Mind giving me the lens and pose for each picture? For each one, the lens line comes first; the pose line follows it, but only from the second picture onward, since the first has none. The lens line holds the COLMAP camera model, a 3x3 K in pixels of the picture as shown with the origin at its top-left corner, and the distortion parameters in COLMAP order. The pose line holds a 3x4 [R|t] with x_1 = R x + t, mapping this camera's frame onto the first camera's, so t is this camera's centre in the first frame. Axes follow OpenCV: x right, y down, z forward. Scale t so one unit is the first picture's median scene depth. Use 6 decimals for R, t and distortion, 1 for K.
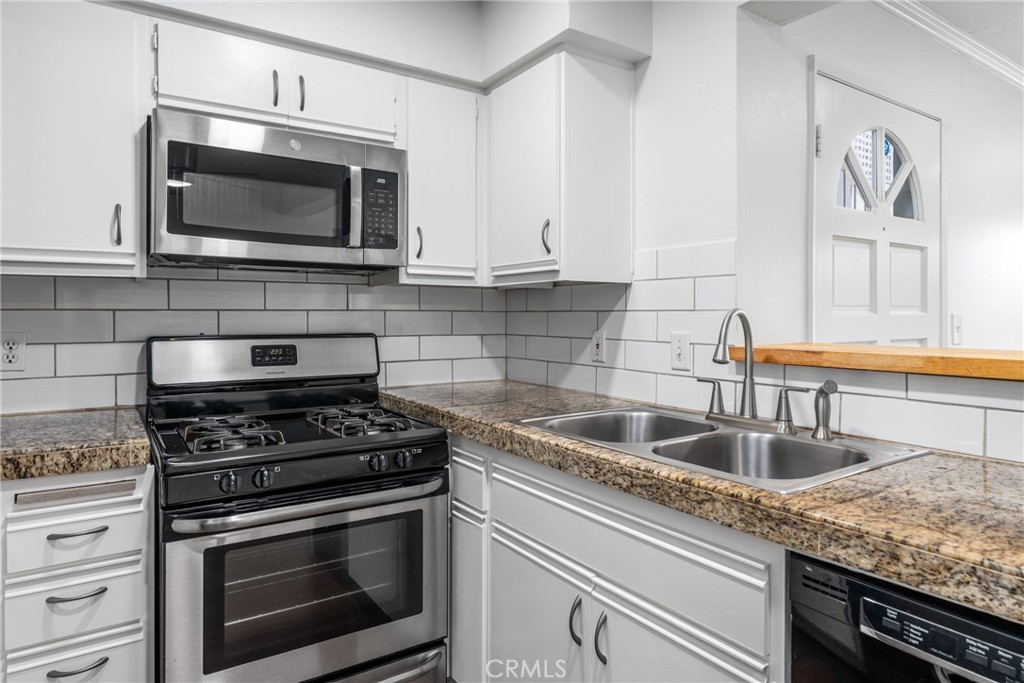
lens RADIAL K [[614.1, 0, 513.5], [0, 614.1, 320.8], [0, 0, 1]] dist [0.001170, 0.002452]
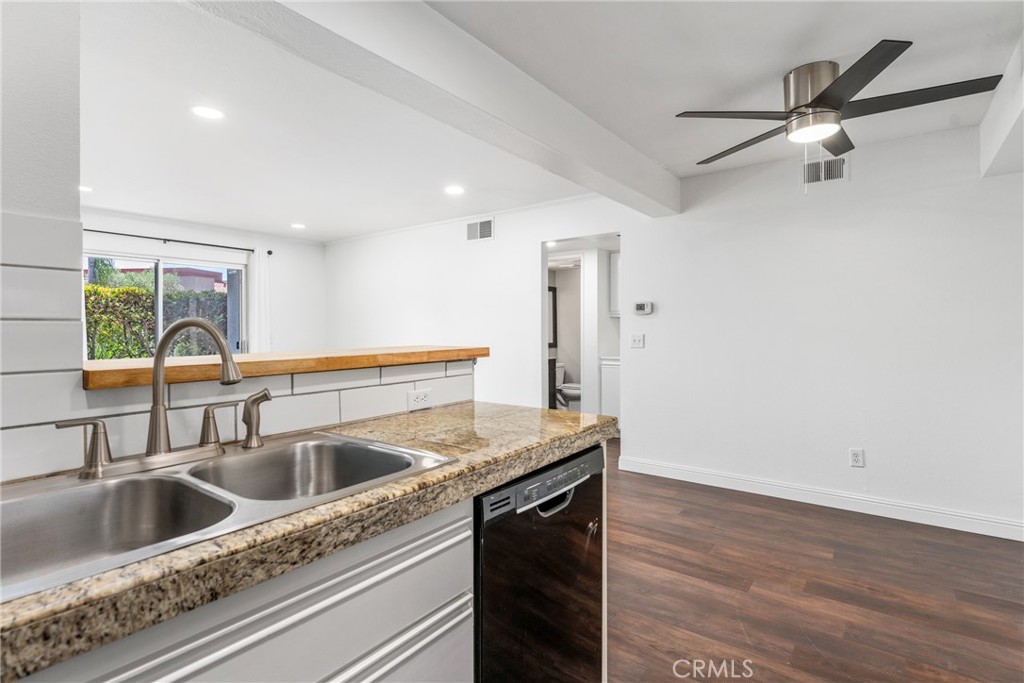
lens RADIAL K [[501.6, 0, 517.7], [0, 501.6, 328.8], [0, 0, 1]] dist [-0.006210, -0.000916]
pose [[-0.330807, -0.001231, 0.943698, -0.373364], [0.012421, 0.999907, 0.005658, -0.004080], [-0.943617, 0.013593, -0.330761, 0.741064]]
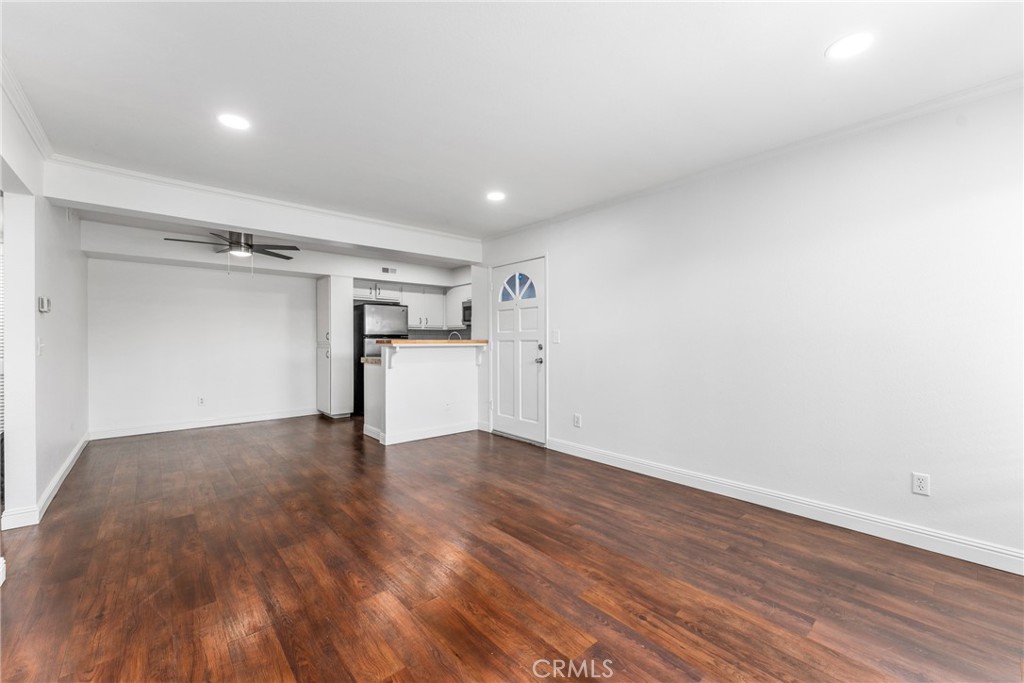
lens RADIAL K [[413.1, 0, 515.4], [0, 413.1, 341.2], [0, 0, 1]] dist [0.000846, -0.000213]
pose [[0.132159, 0.002273, -0.991226, 3.565879], [-0.005462, 0.999984, 0.001564, 0.043546], [0.991214, 0.005208, 0.132169, 0.957597]]
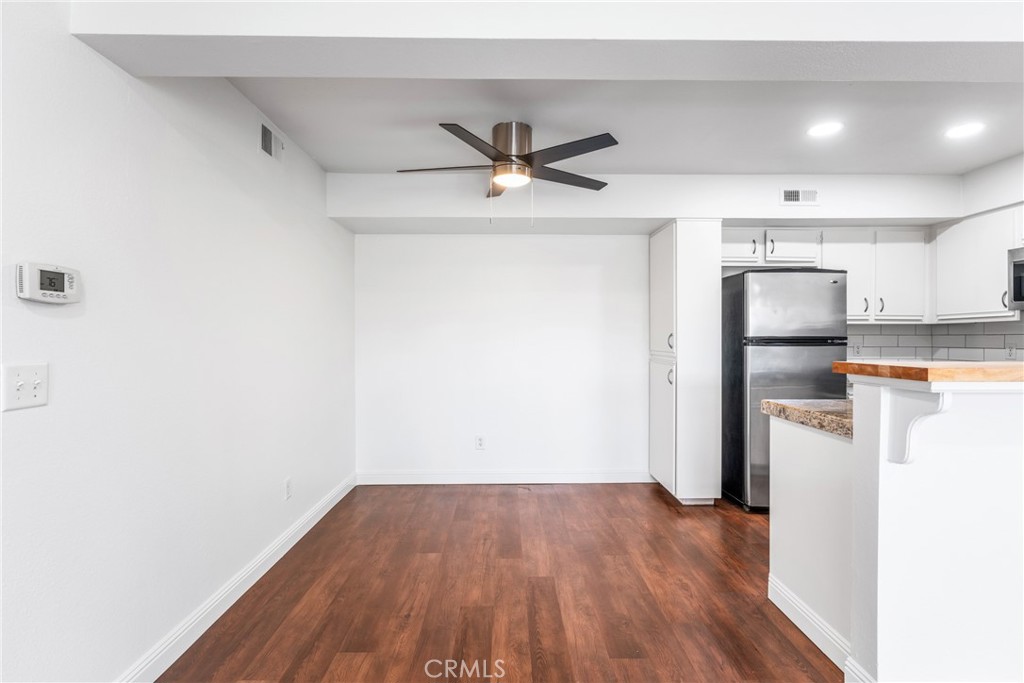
lens RADIAL K [[481.4, 0, 511.5], [0, 481.4, 339.5], [0, 0, 1]] dist [-0.006220, -0.000437]
pose [[-0.549413, 0.004815, -0.835537, 1.973654], [-0.005163, 0.999945, 0.009157, -0.005293], [0.835535, 0.009345, -0.549358, 0.403066]]
